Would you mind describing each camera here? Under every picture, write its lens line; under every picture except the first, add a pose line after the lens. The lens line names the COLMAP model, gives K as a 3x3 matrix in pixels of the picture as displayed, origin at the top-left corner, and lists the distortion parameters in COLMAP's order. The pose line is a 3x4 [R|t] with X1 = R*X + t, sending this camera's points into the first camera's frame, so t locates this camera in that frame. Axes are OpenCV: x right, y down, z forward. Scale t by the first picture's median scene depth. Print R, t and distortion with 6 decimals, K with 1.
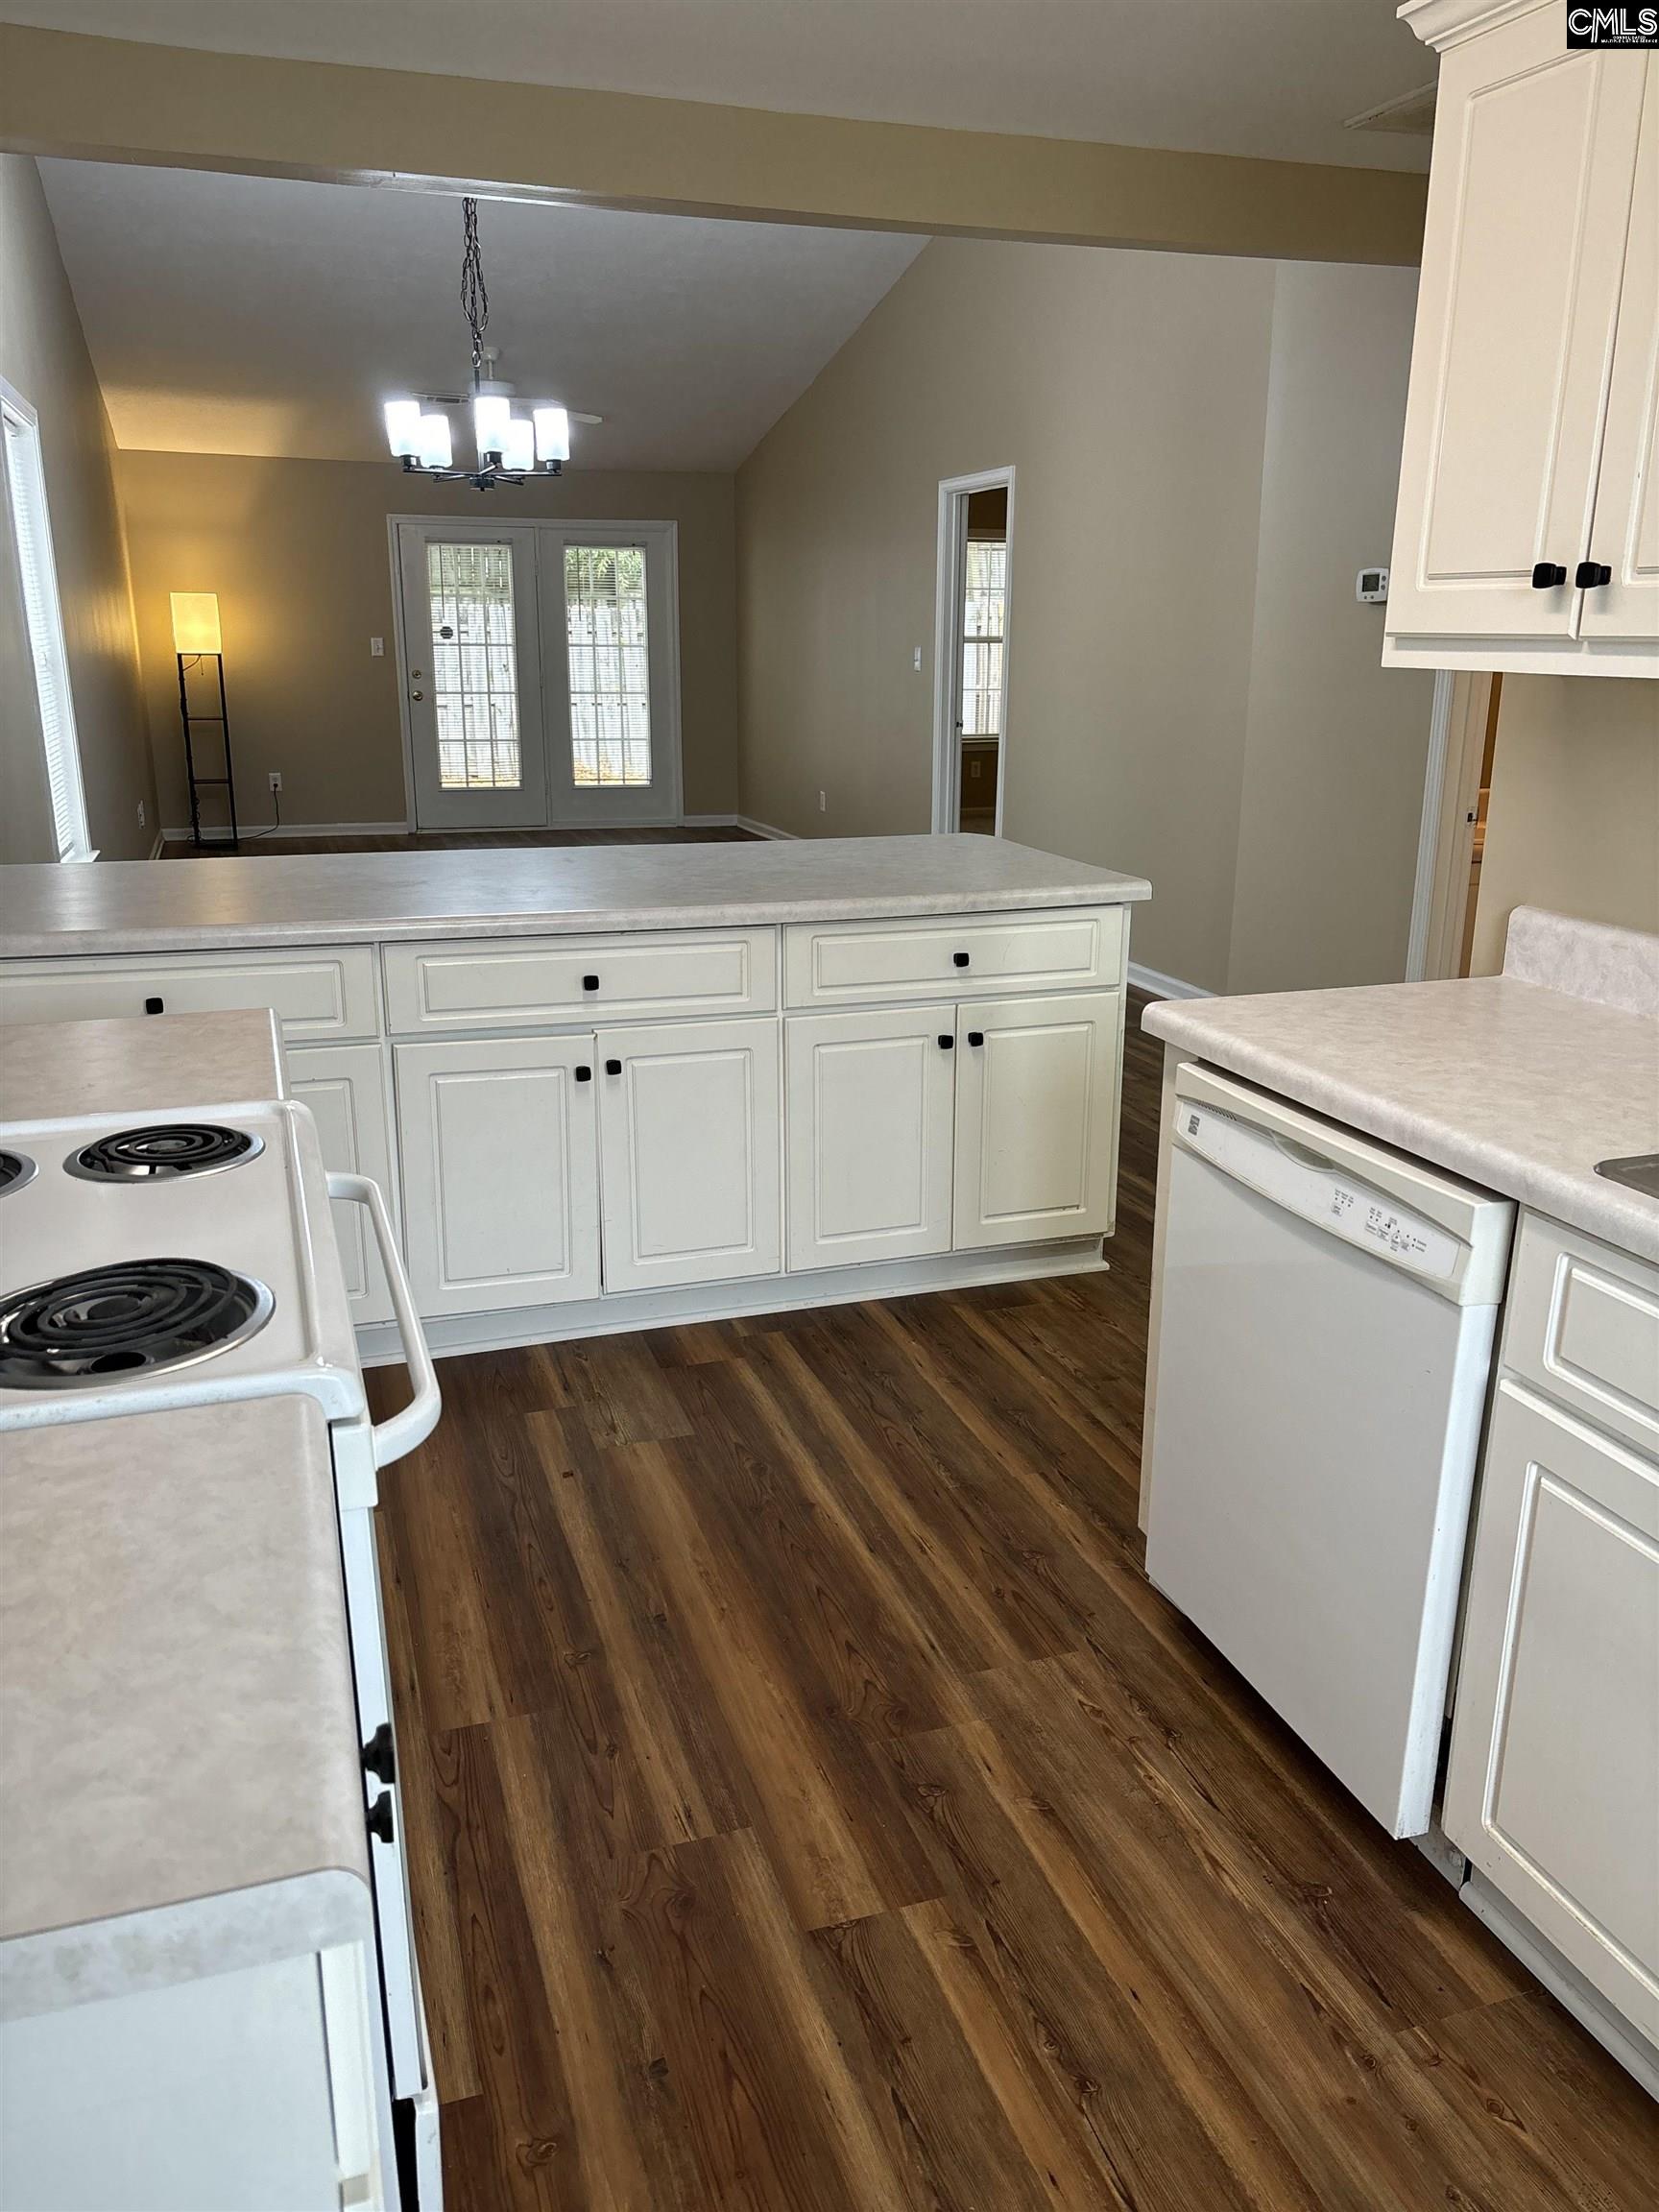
lens RADIAL K [[1650.4, 0, 833.5], [0, 1650.4, 1095.7], [0, 0, 1]] dist [0.003955, 0.008997]
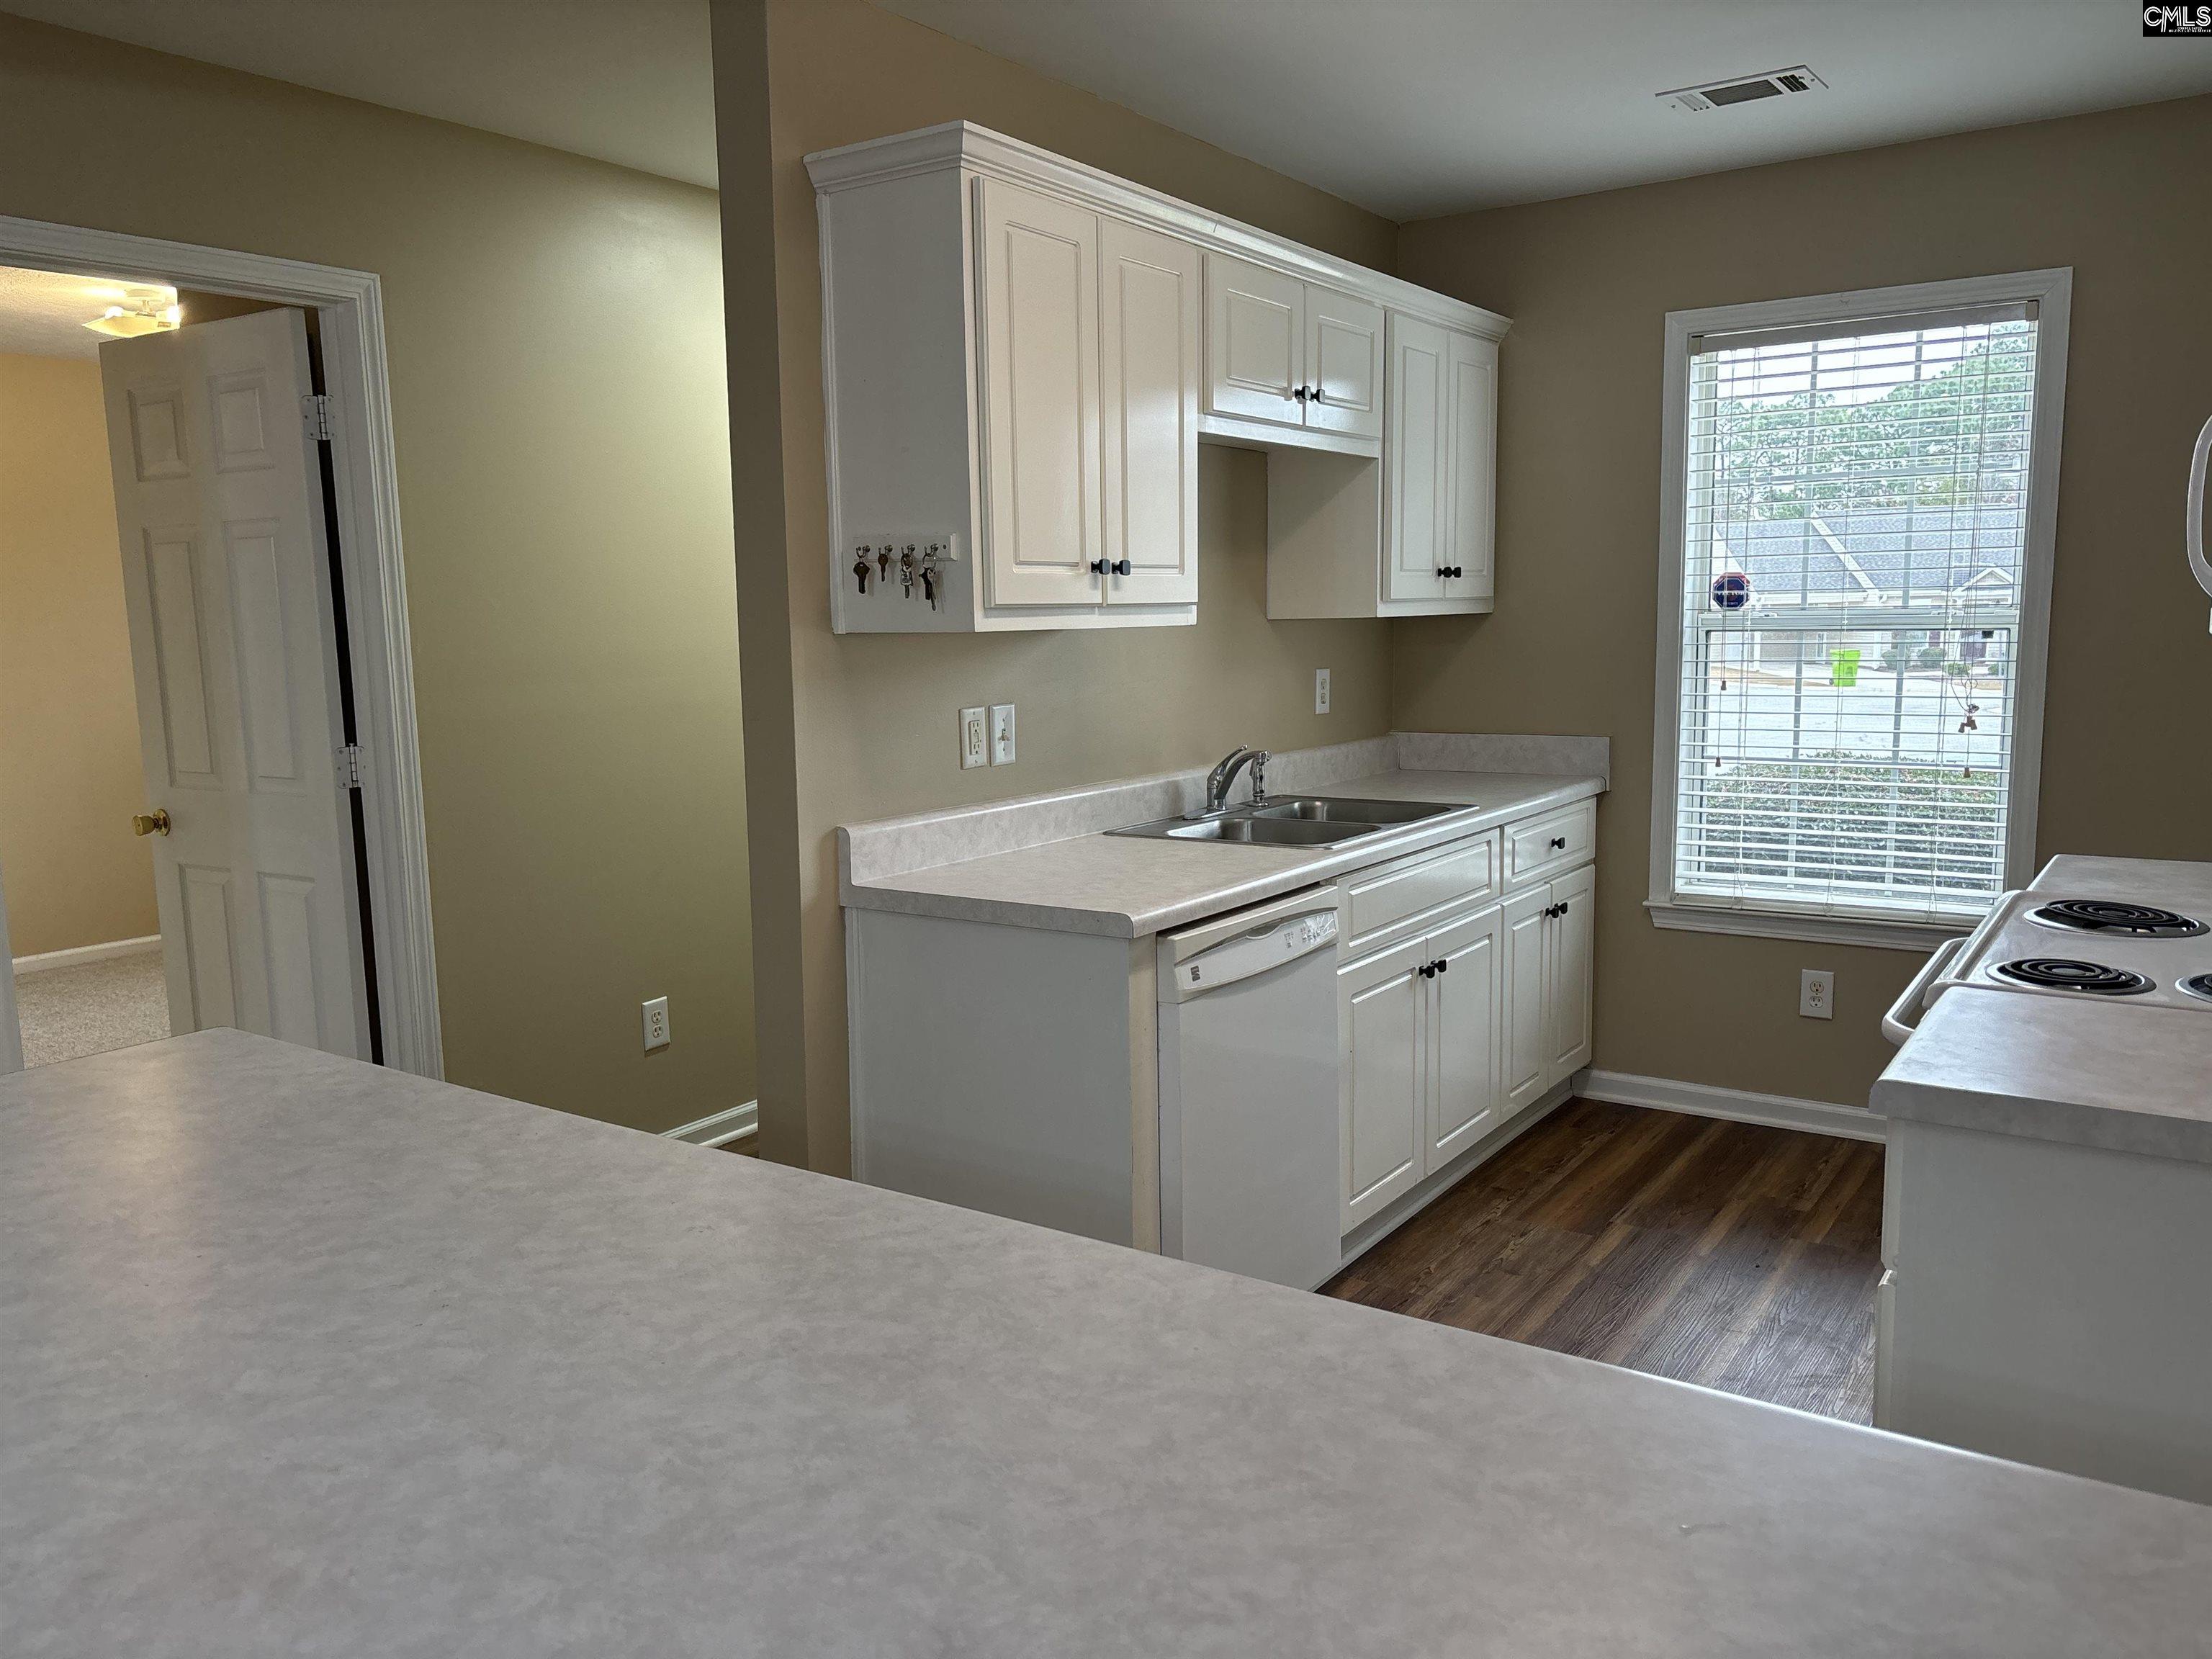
lens RADIAL K [[1675.1, 0, 1099.9], [0, 1675.1, 858.6], [0, 0, 1]] dist [0.058508, -0.093690]
pose [[-0.600562, -0.112303, 0.791652, -0.639292], [0.232967, 0.922553, 0.307606, -0.406763], [-0.764886, 0.369166, -0.527888, 1.440628]]
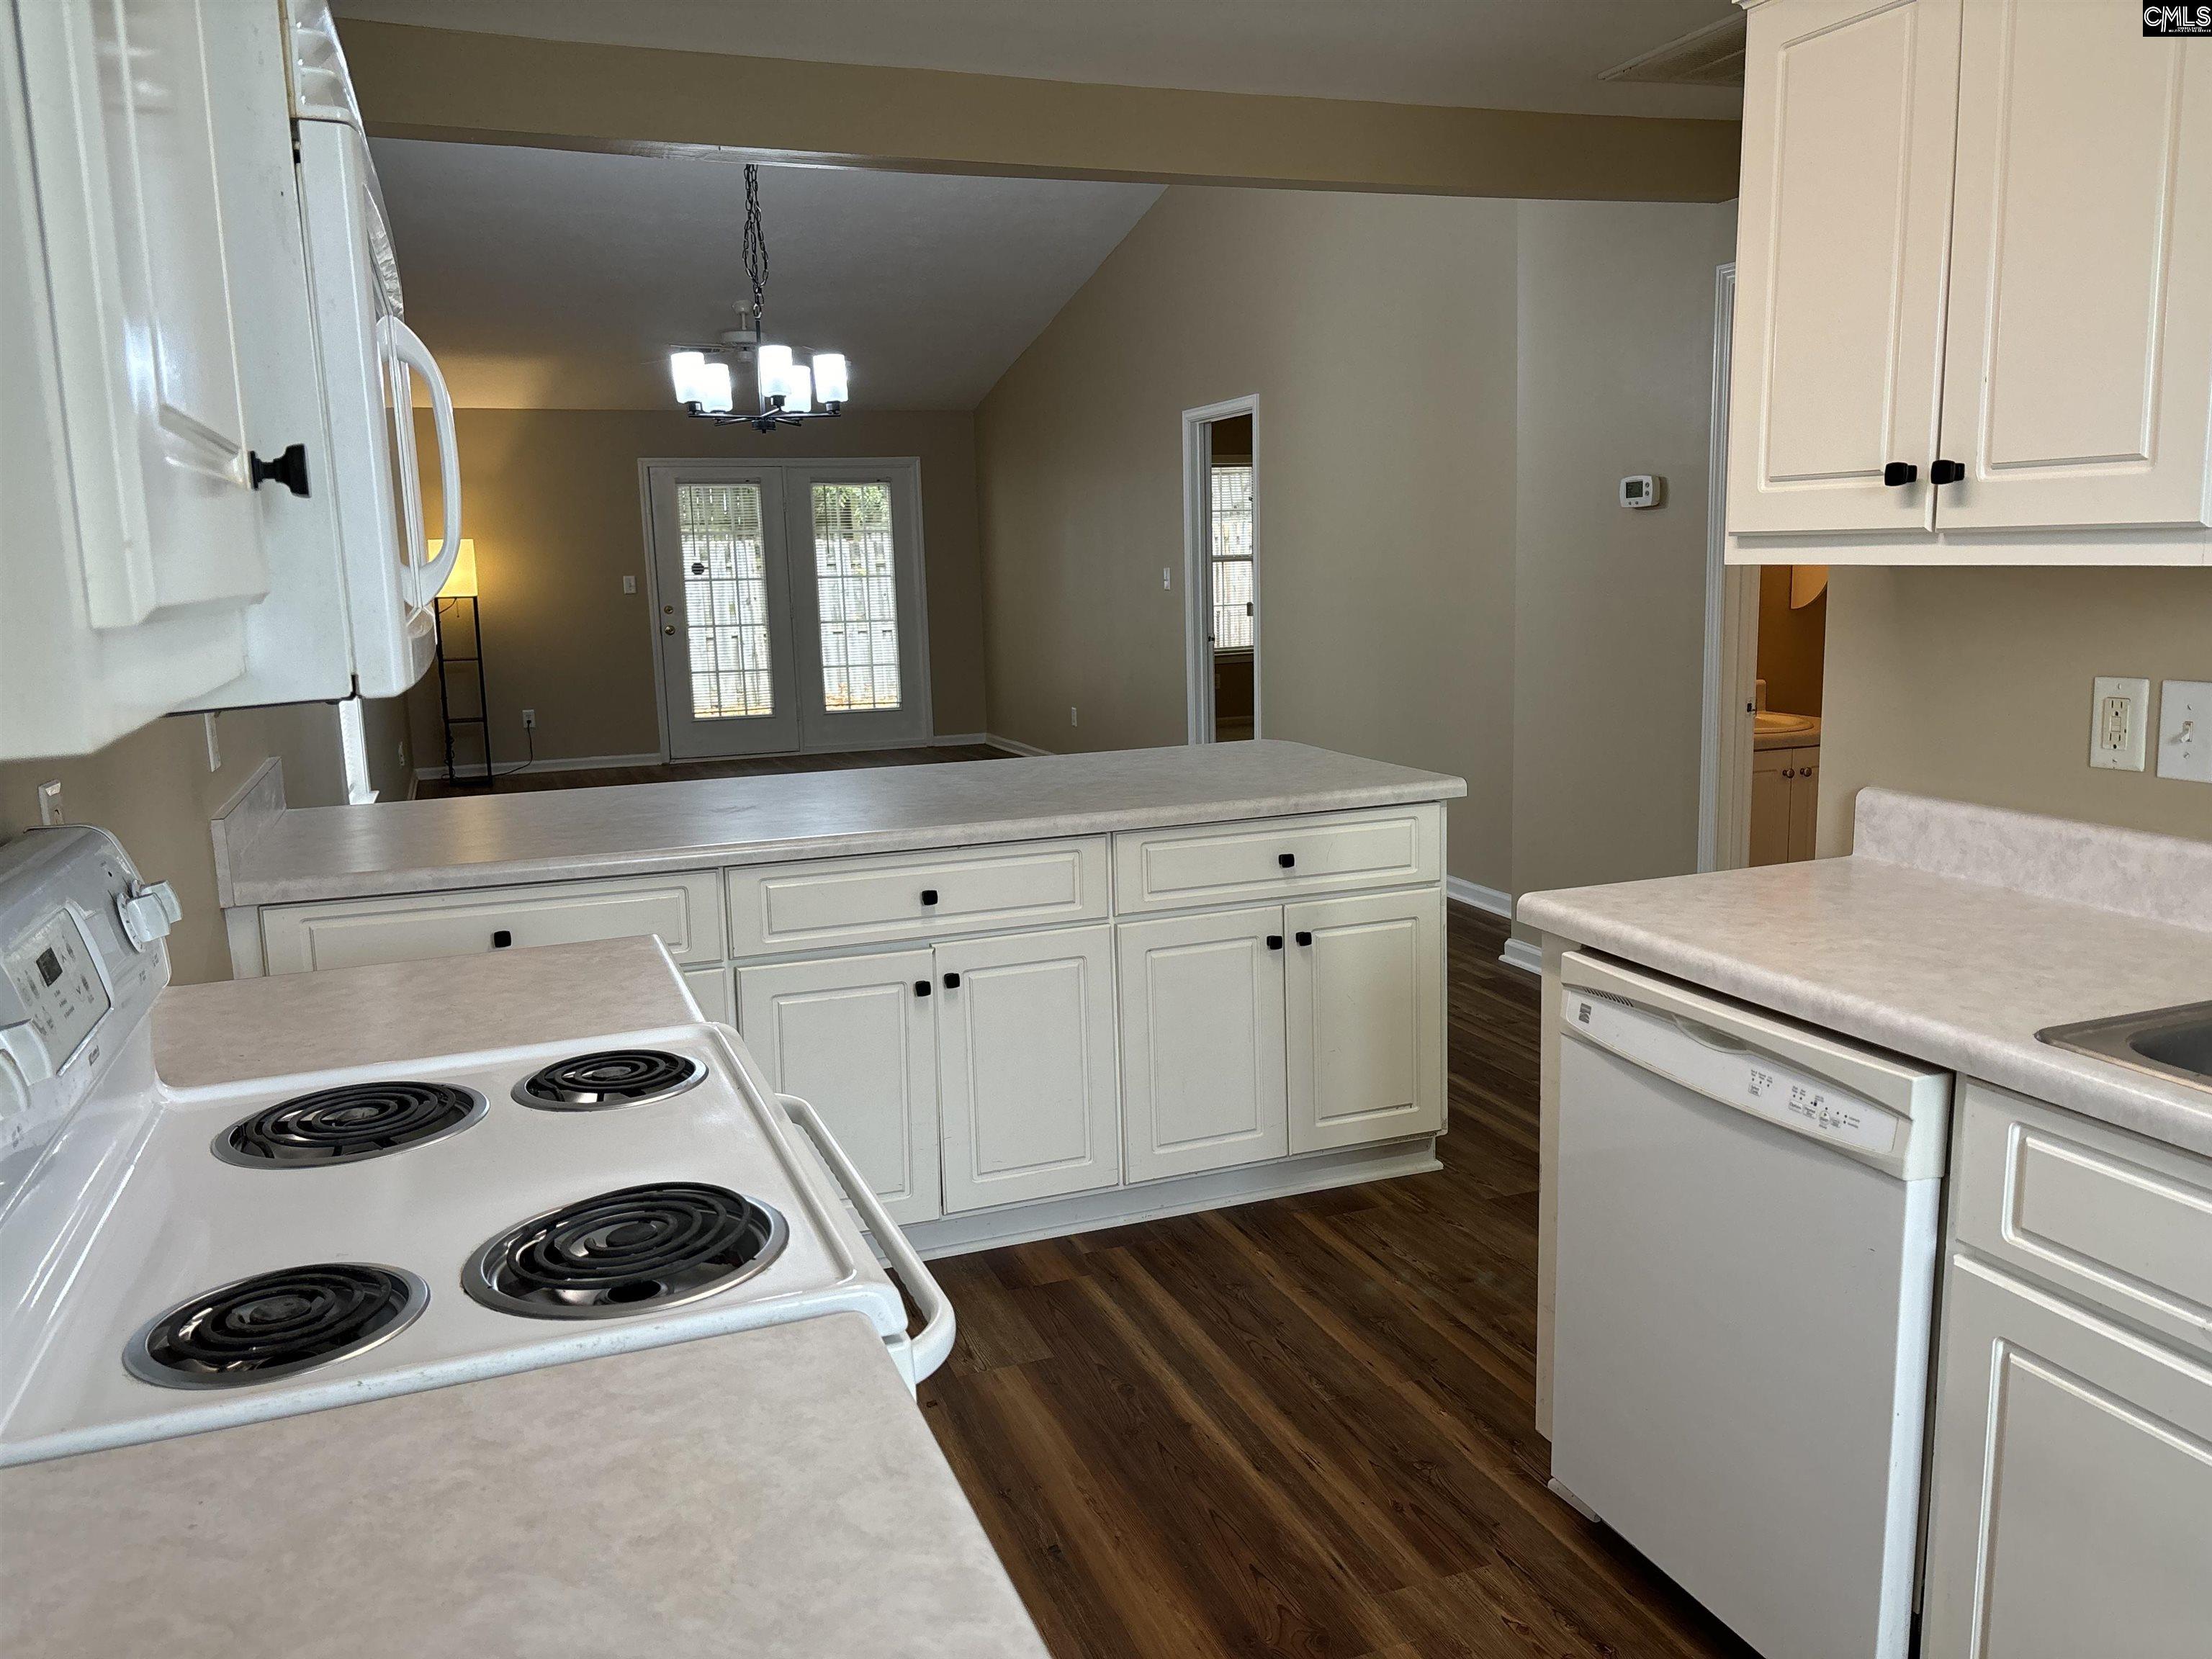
lens RADIAL K [[1650.4, 0, 1078.9], [0, 1650.4, 823.6], [0, 0, 1]] dist [0.003955, 0.008997]
pose [[0.999046, -0.038156, 0.021230, -0.090895], [0.040303, 0.992880, -0.112091, 0.002777], [-0.016802, 0.112840, 0.993471, -0.009759]]
